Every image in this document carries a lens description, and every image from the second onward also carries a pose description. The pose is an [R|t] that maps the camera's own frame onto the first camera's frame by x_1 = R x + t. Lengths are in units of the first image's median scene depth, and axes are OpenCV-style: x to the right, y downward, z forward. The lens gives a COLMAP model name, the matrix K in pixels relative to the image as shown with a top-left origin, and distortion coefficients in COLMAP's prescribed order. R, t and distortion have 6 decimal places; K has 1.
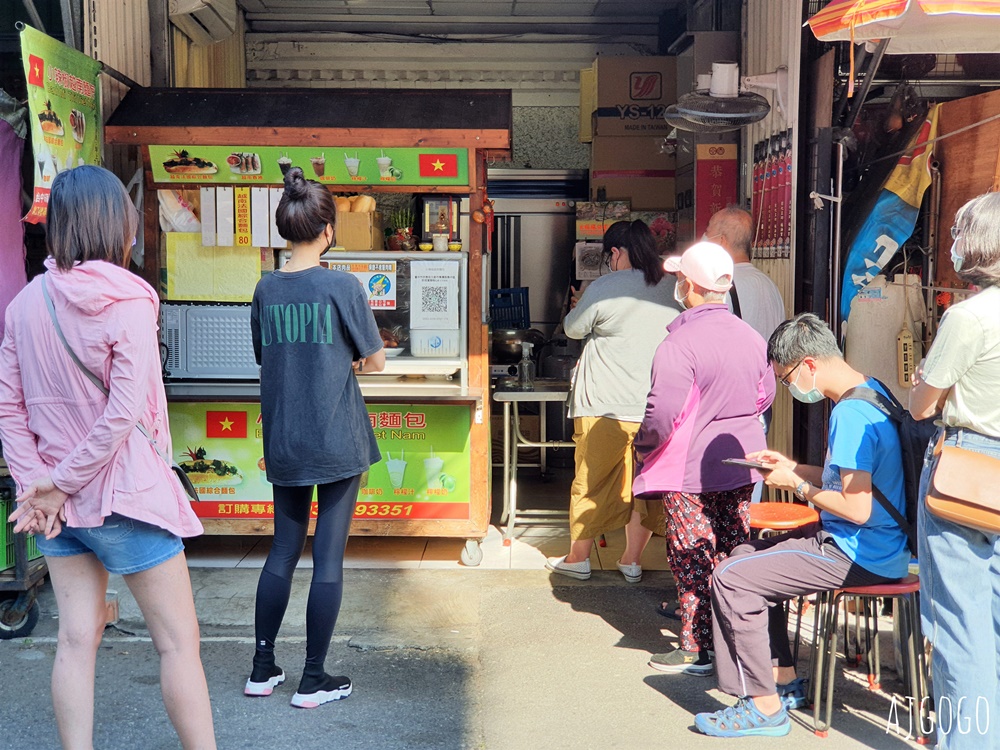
lens RADIAL K [[1475.1, 0, 499.2], [0, 1475.1, 379.6], [0, 0, 1]] dist [0.102428, 0.000000]
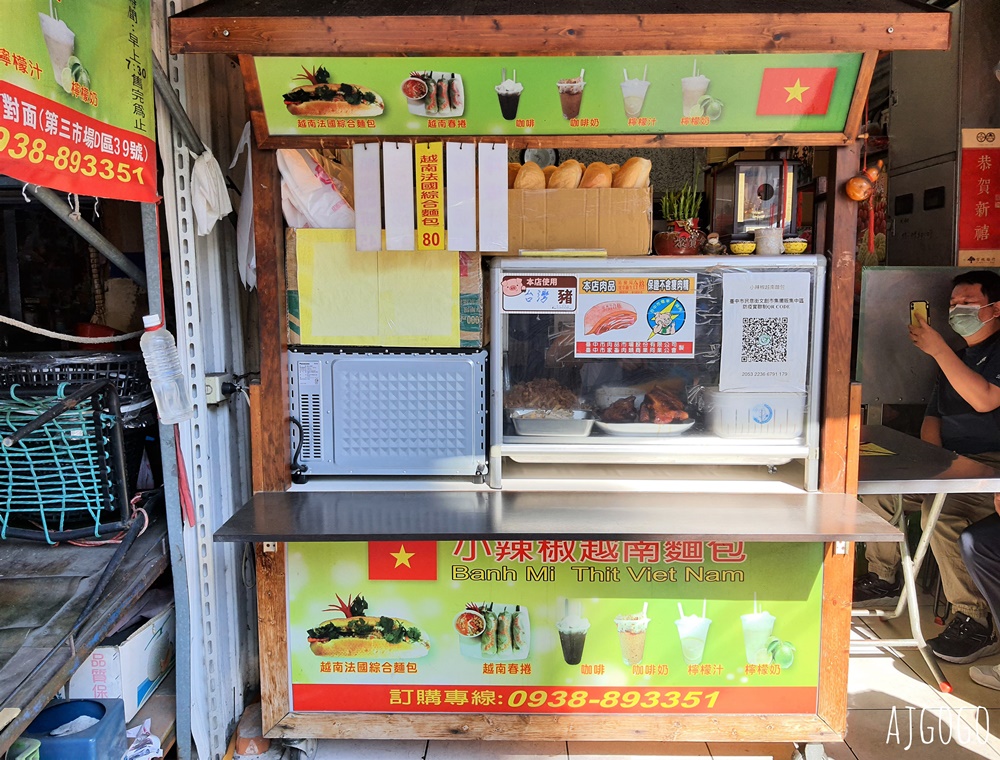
lens RADIAL K [[809.4, 0, 513.2], [0, 809.4, 362.7], [0, 0, 1]] dist [0.063028, -0.008302]
pose [[0.999940, -0.010119, -0.004305, -0.139694], [0.010185, 0.999825, 0.015720, -0.051675], [0.004145, -0.015763, 0.999867, 0.687453]]
